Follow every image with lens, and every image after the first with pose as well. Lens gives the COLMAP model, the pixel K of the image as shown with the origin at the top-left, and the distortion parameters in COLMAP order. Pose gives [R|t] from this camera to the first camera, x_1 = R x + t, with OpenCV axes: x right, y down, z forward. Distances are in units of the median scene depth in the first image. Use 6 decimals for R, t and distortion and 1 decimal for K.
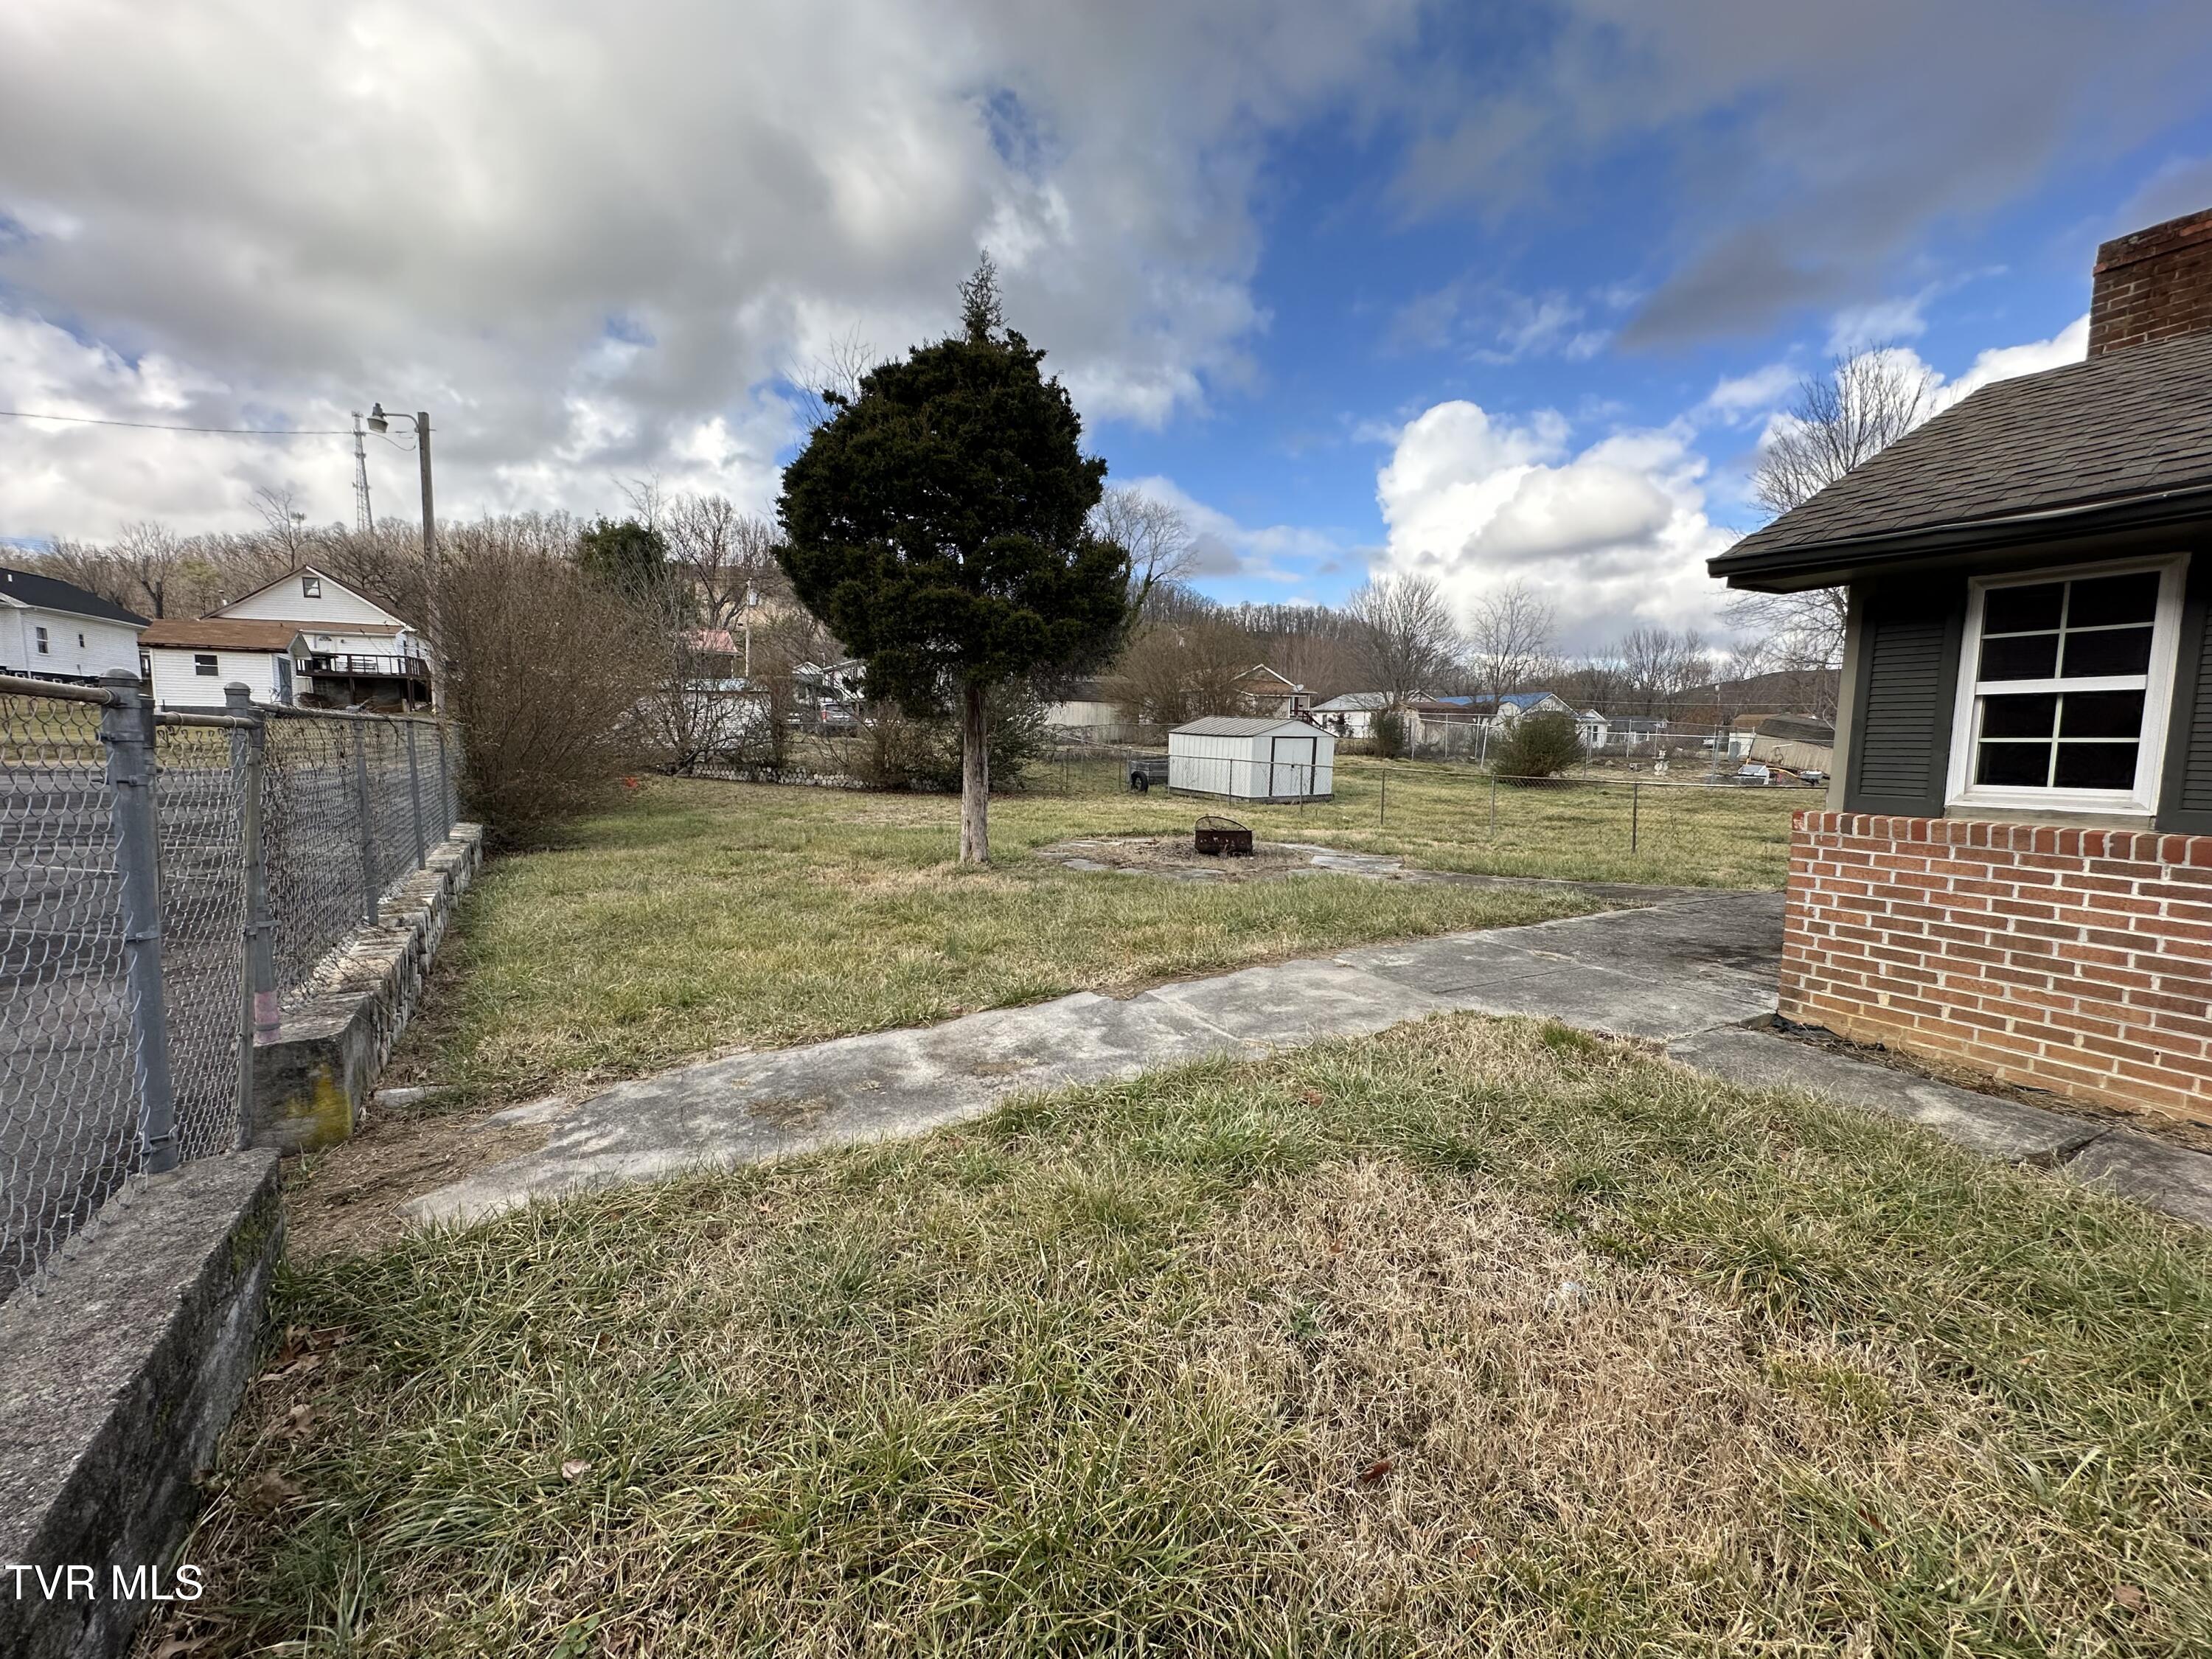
lens RADIAL K [[910.8, 0, 1119.3], [0, 910.8, 828.4], [0, 0, 1]] dist [-0.003978, 0.001750]
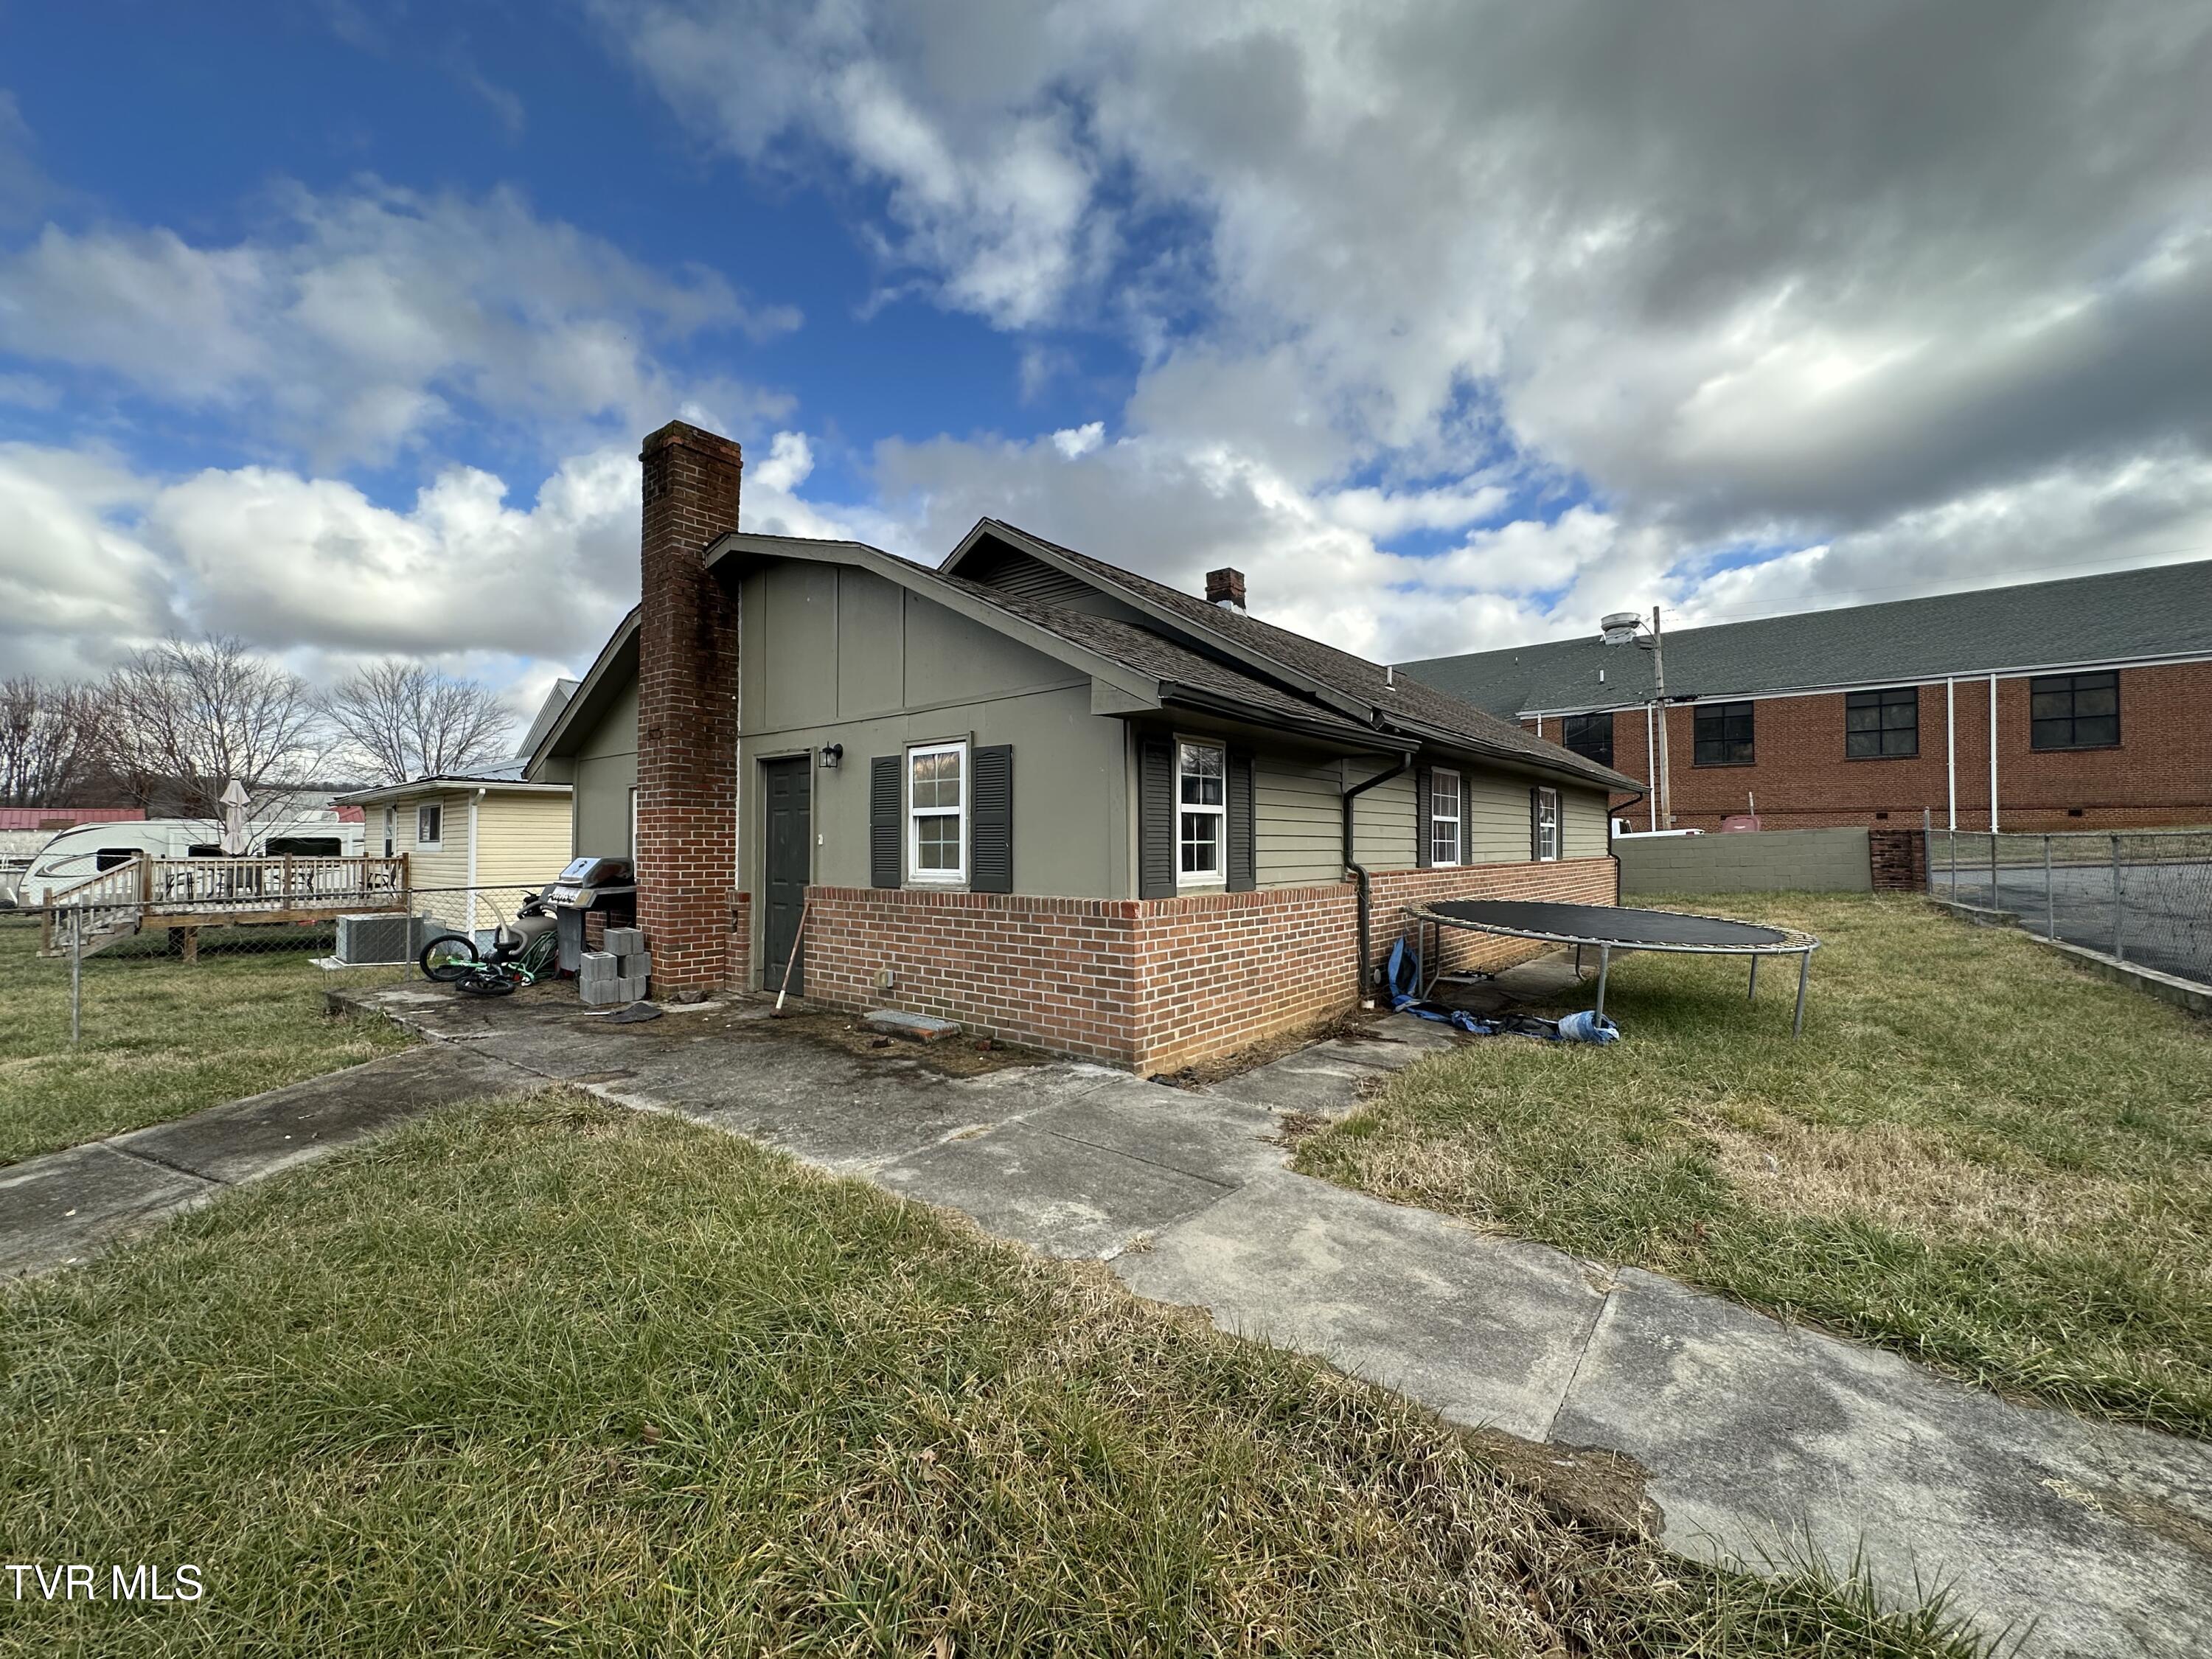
lens RADIAL K [[910.8, 0, 1082.5], [0, 910.8, 834.8], [0, 0, 1]] dist [-0.003978, 0.001750]
pose [[-0.396204, -0.000526, 0.918162, -0.332111], [0.086636, 0.995517, 0.037955, -0.166259], [-0.914066, 0.094584, -0.394382, 1.603377]]
